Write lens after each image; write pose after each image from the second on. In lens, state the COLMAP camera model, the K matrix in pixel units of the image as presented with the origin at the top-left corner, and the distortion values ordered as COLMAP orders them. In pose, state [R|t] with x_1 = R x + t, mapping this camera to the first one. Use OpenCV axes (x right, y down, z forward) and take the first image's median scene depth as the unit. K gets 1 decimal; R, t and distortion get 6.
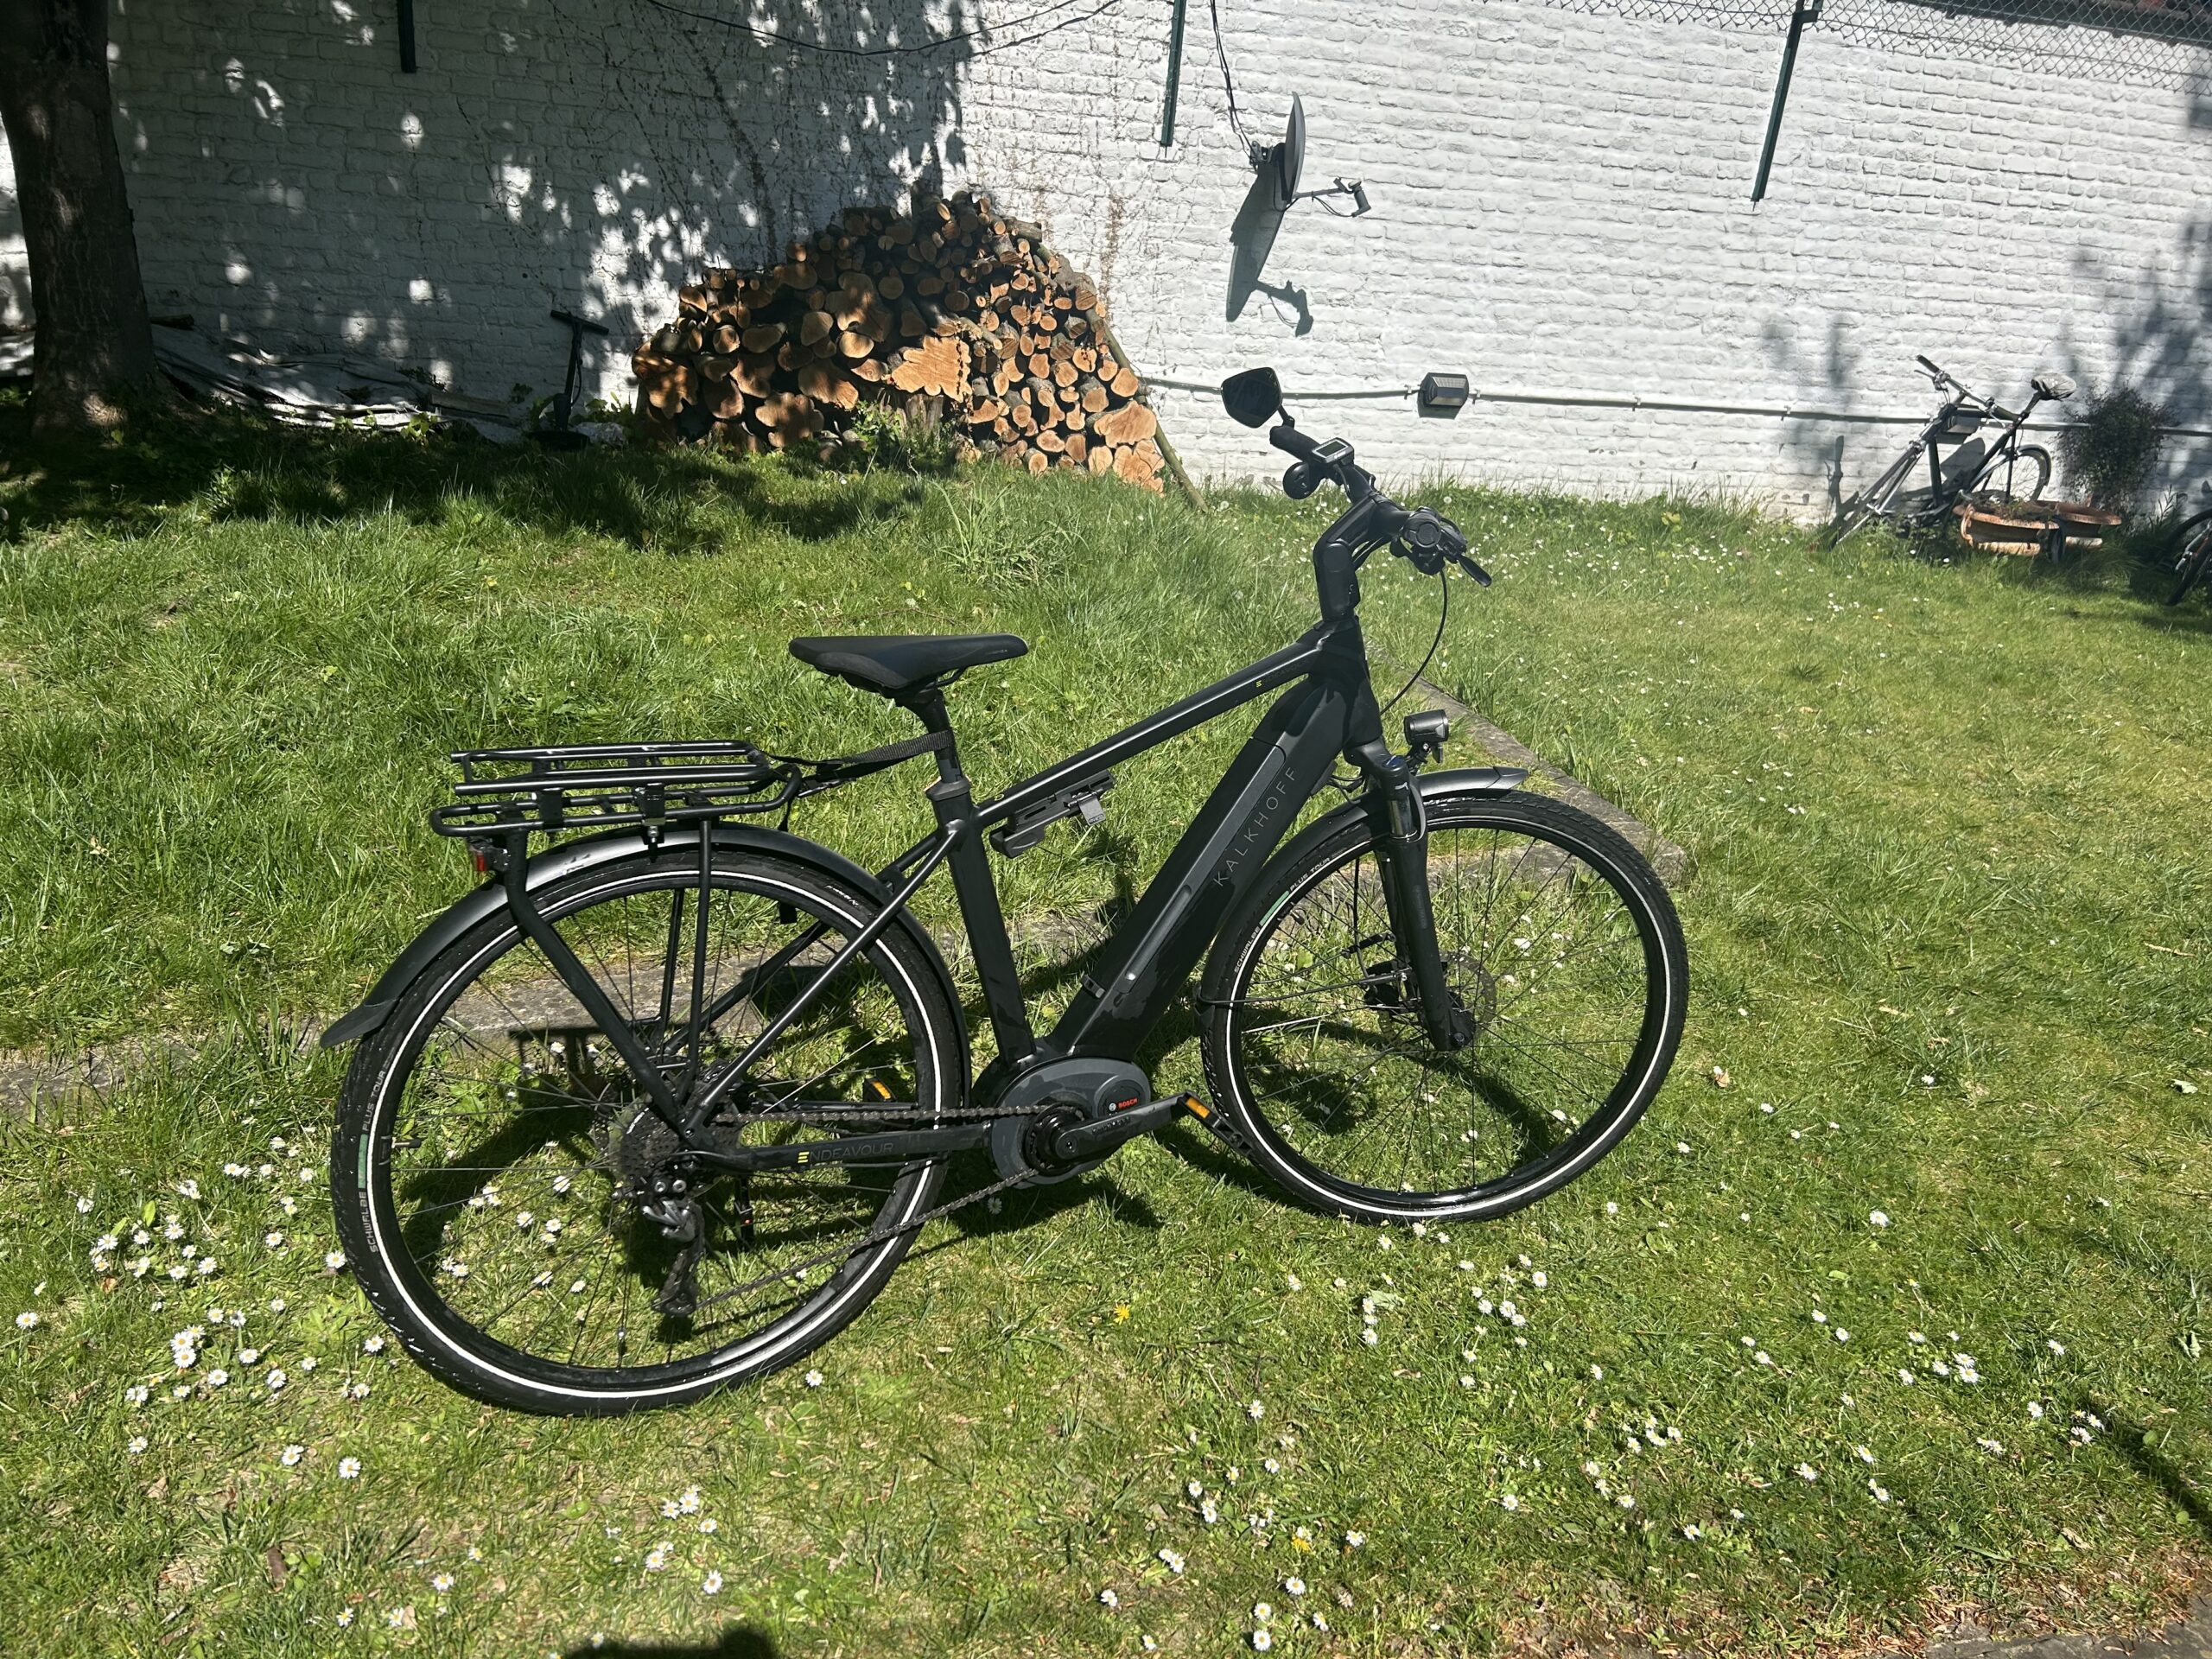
lens RADIAL K [[1749.6, 0, 1105.8], [0, 1749.6, 828.8], [0, 0, 1]] dist [0.023145, -0.010797]
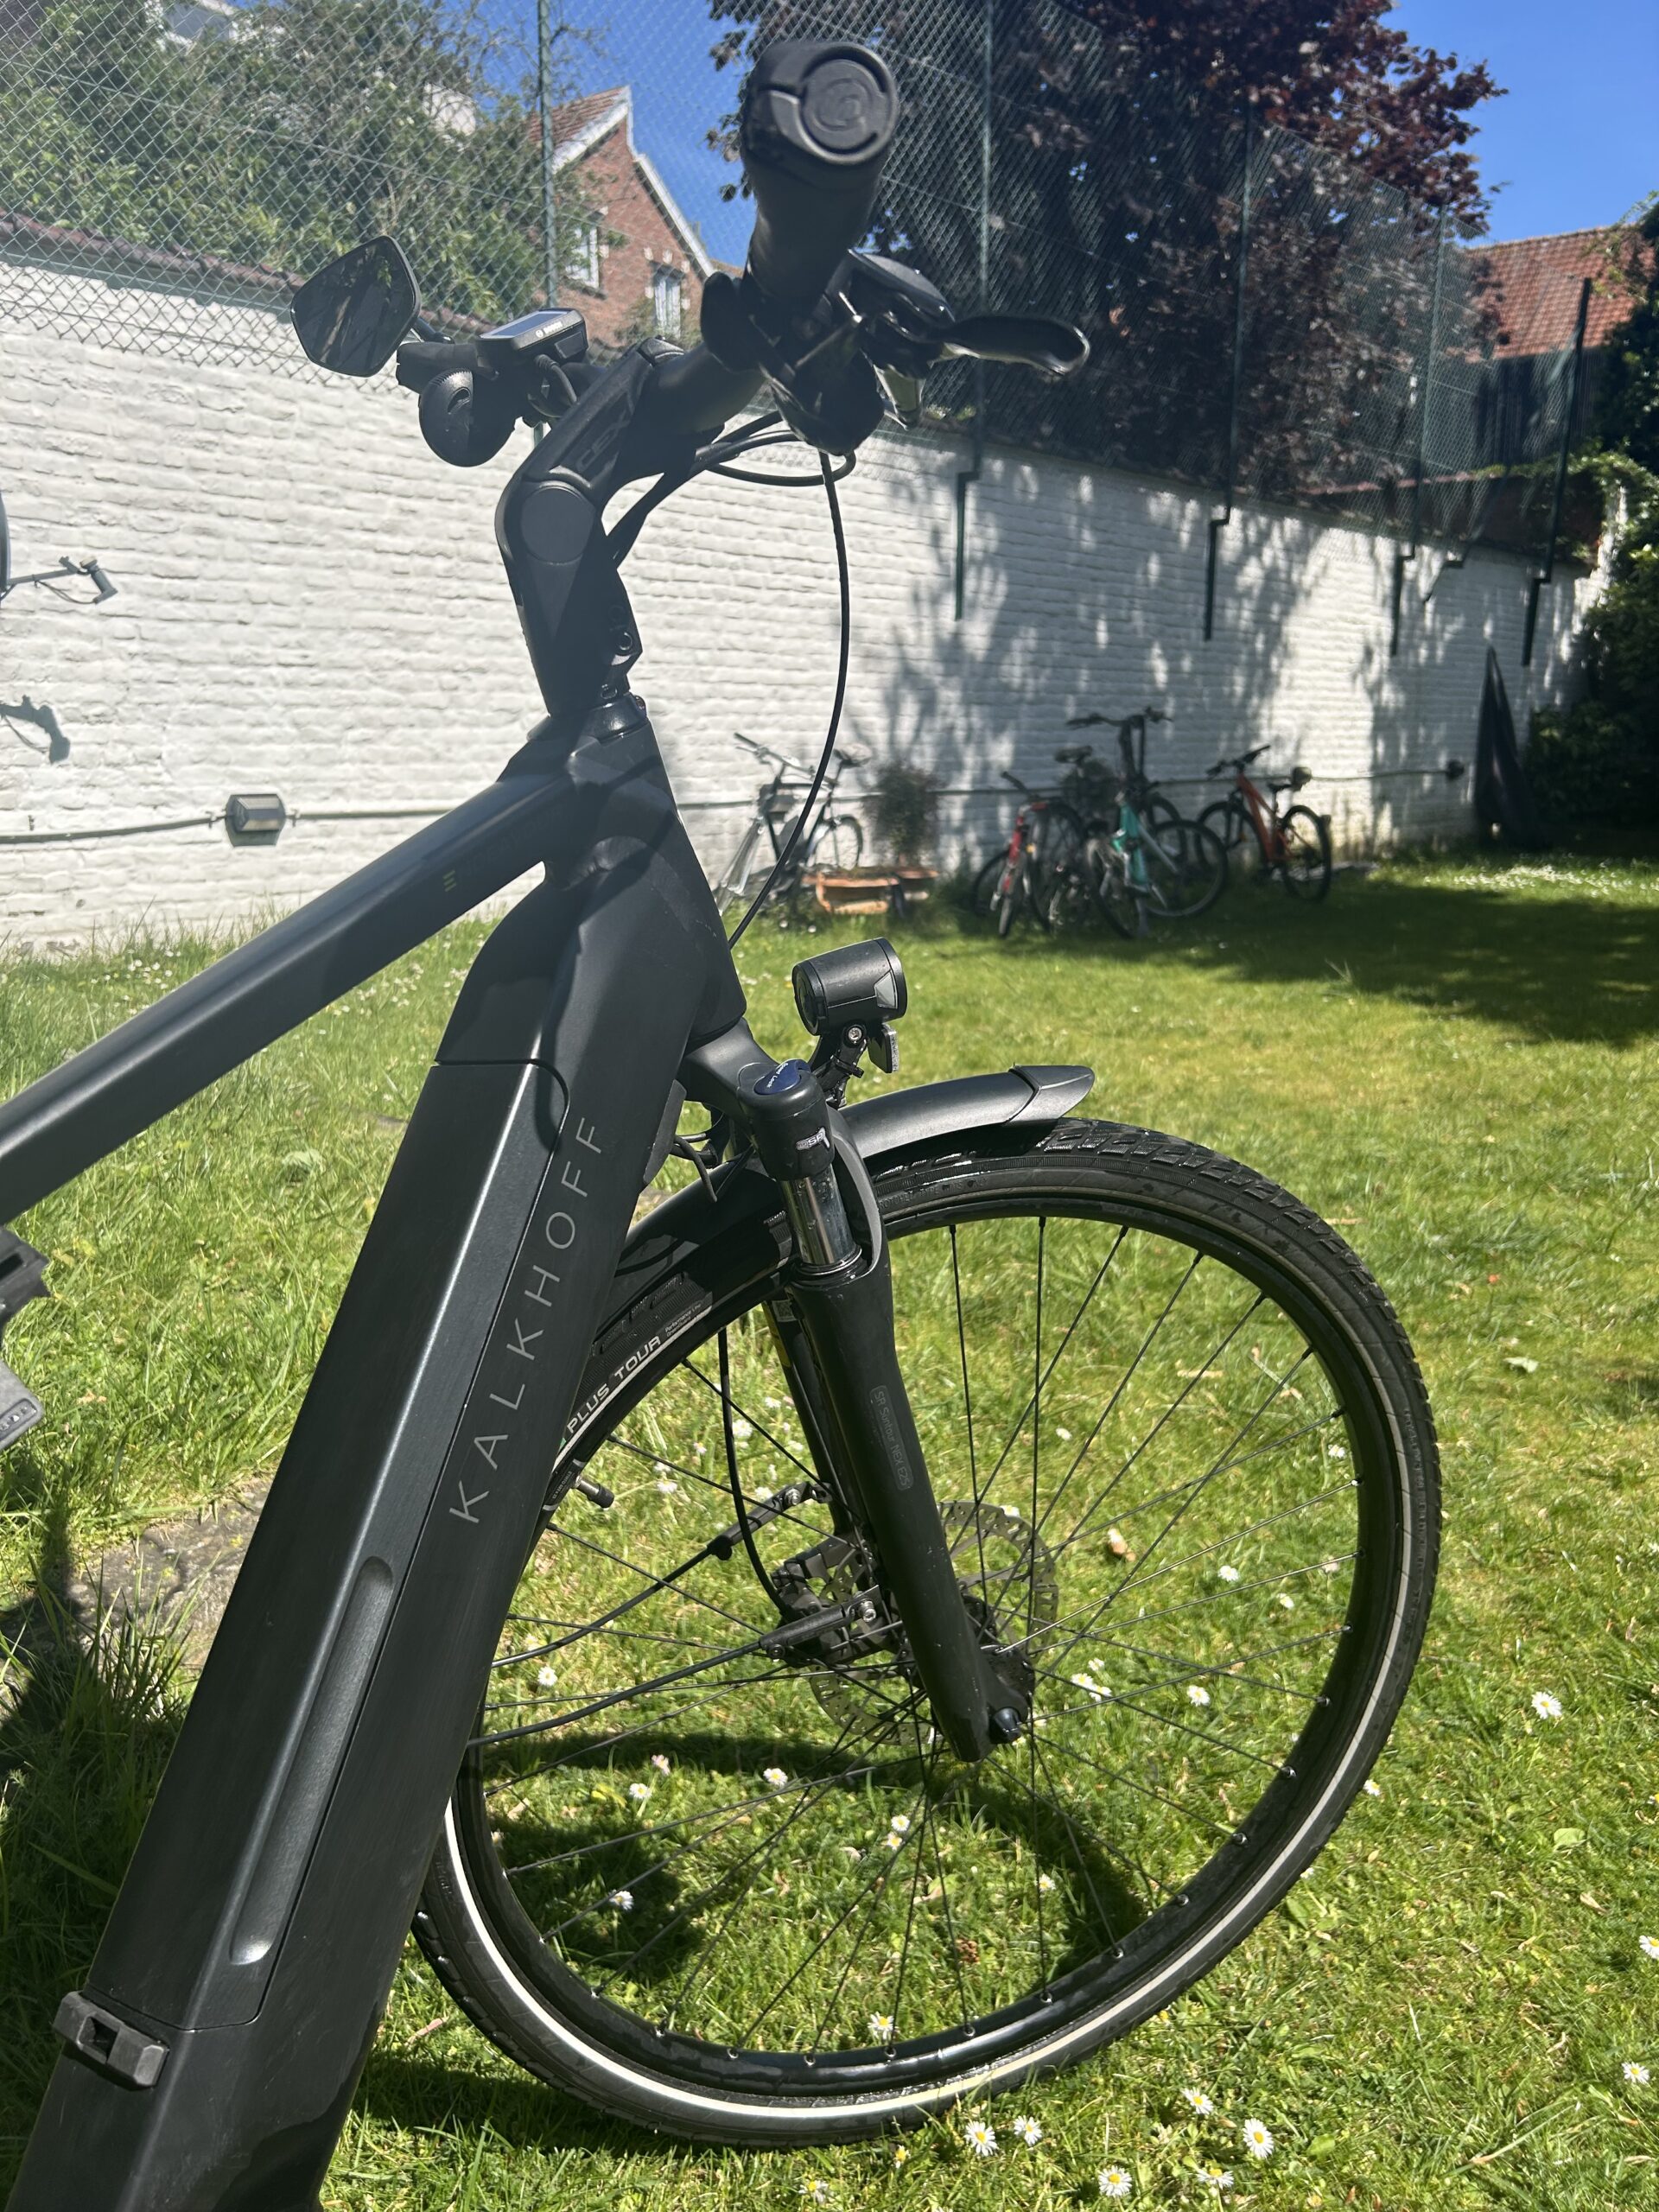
lens RADIAL K [[1749.6, 0, 826.1], [0, 1749.6, 1104.7], [0, 0, 1]] dist [0.023145, -0.010797]
pose [[0.853798, -0.193317, 0.483382, -0.004664], [0.250265, 0.966587, -0.055479, -0.002810], [-0.456505, 0.168342, 0.873650, 0.173261]]
